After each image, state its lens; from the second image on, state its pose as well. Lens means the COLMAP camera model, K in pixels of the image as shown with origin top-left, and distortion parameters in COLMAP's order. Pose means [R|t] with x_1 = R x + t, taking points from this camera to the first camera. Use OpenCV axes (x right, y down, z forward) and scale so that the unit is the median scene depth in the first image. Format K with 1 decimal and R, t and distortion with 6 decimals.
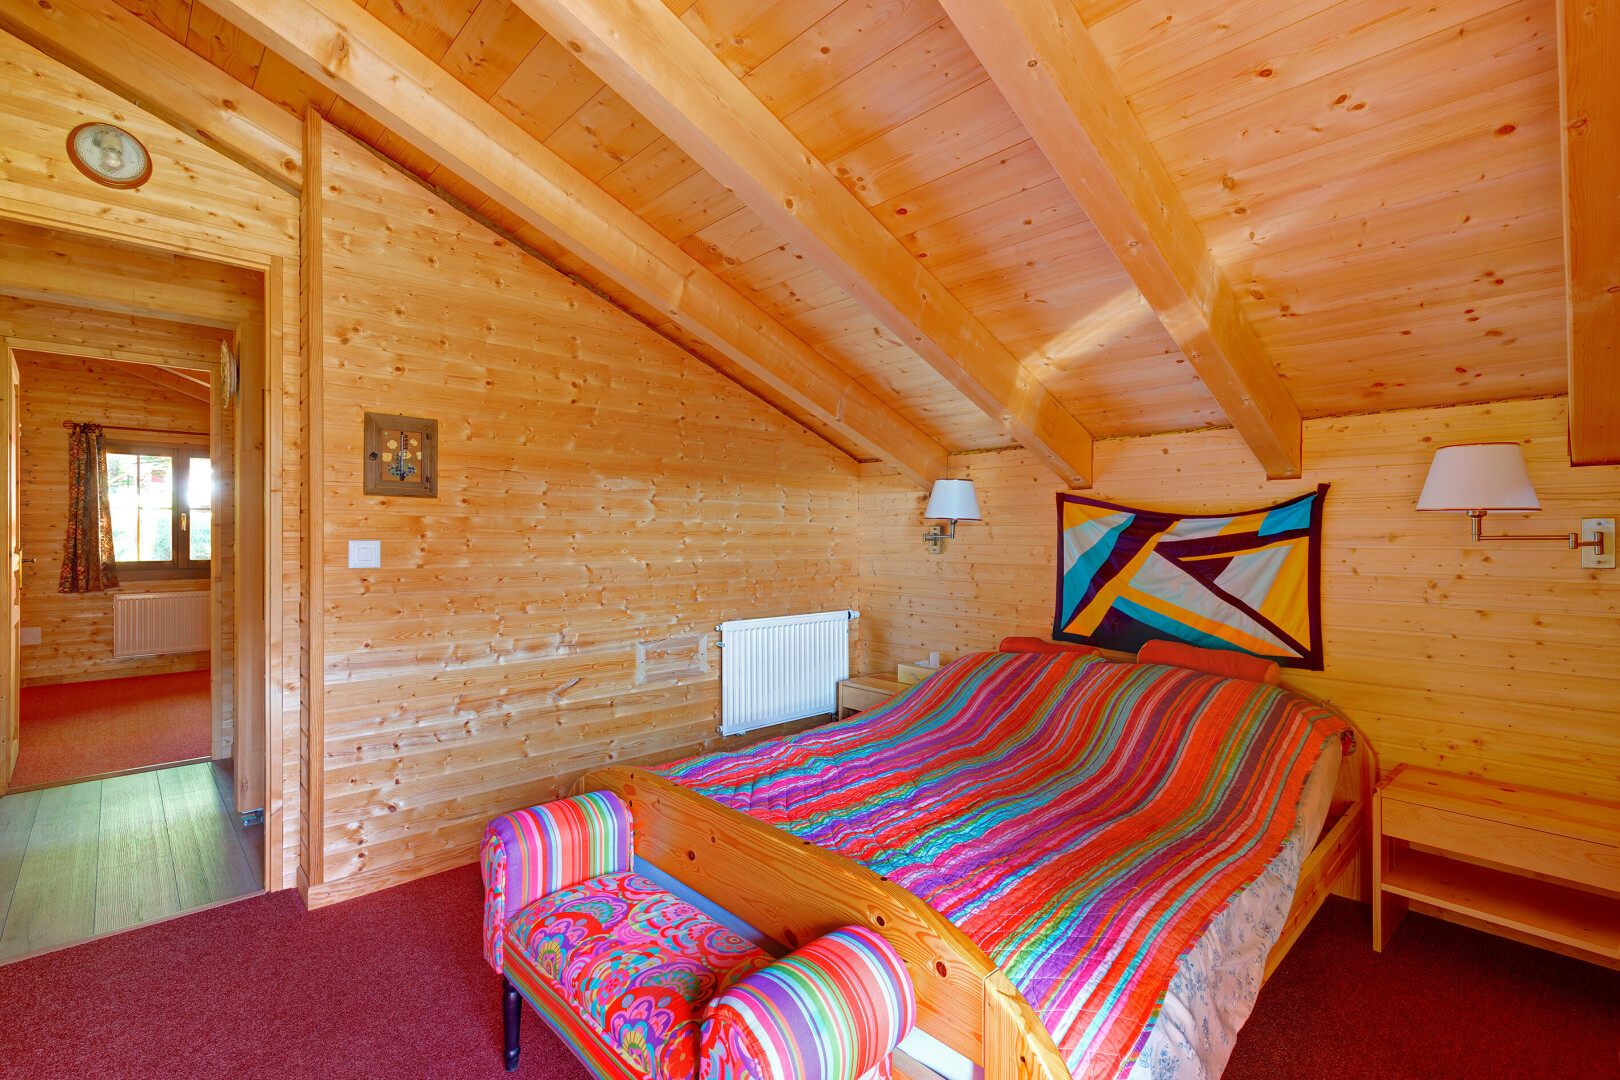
lens RADIAL K [[733.0, 0, 816.3], [0, 733.0, 543.1], [0, 0, 1]] dist [0.002905, -0.000074]
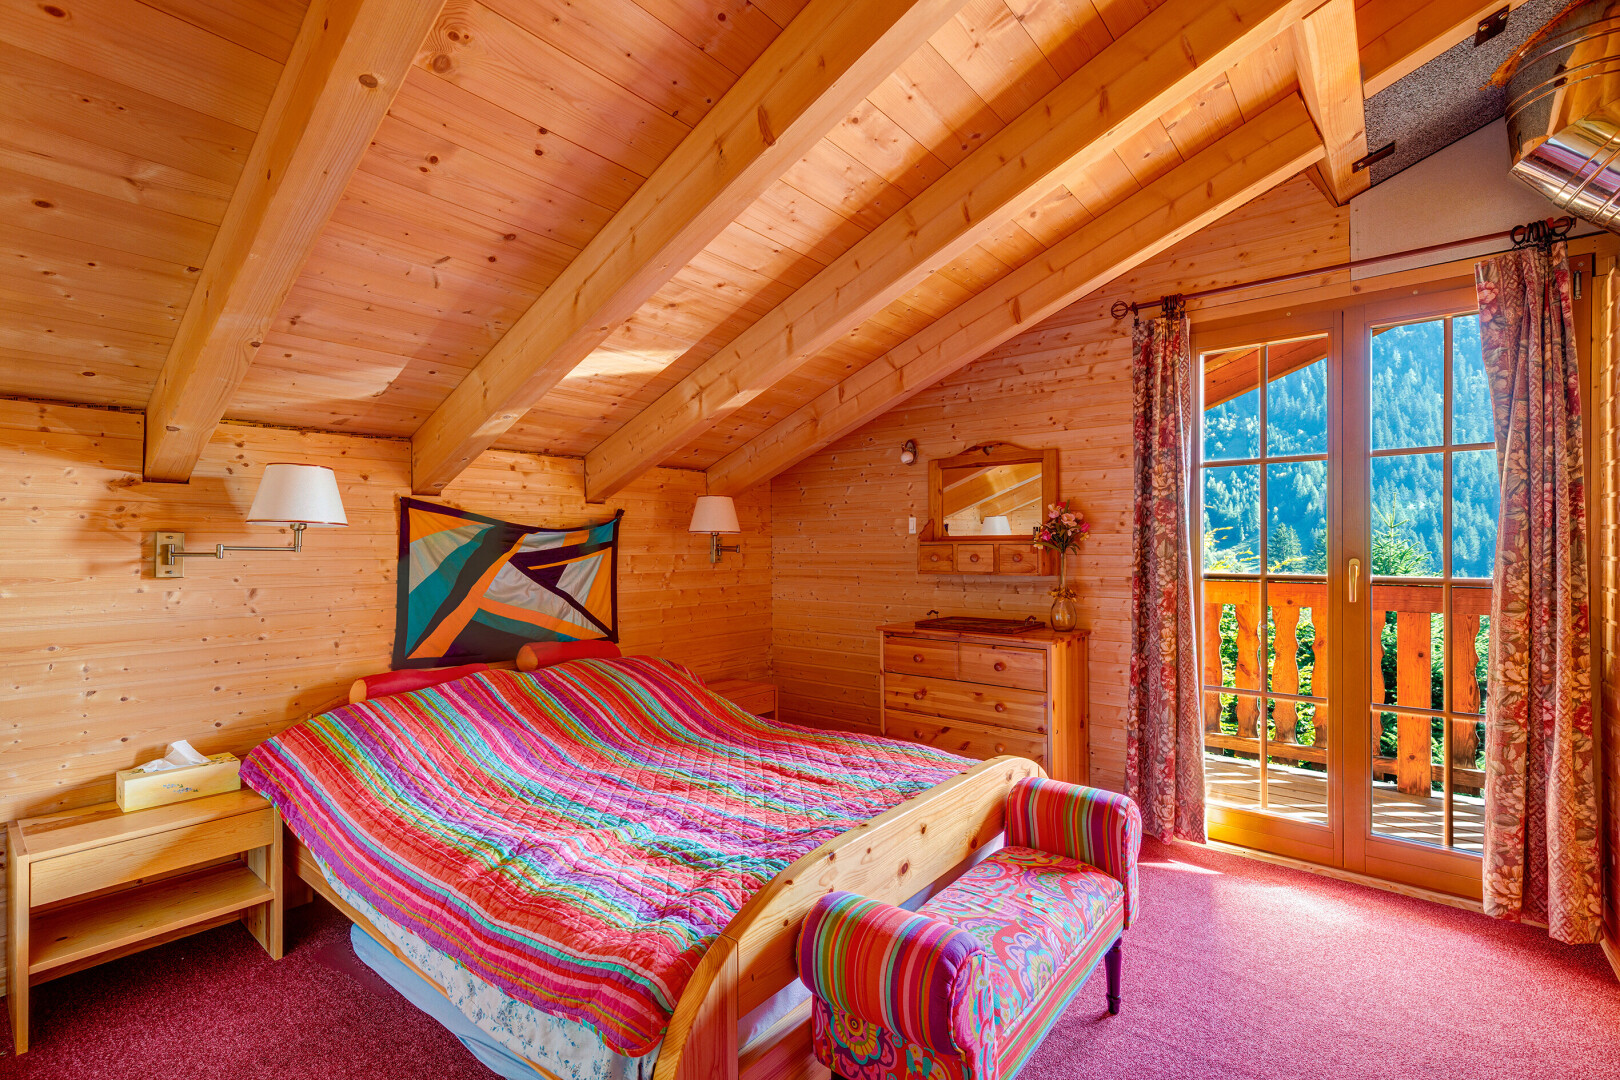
lens RADIAL K [[733.0, 0, 816.3], [0, 733.0, 543.1], [0, 0, 1]] dist [0.002905, -0.000074]
pose [[-0.127665, 0.001642, 0.991816, -0.649283], [0.011374, 0.999935, -0.000192, -0.010665], [-0.991752, 0.011256, -0.127675, 0.702906]]
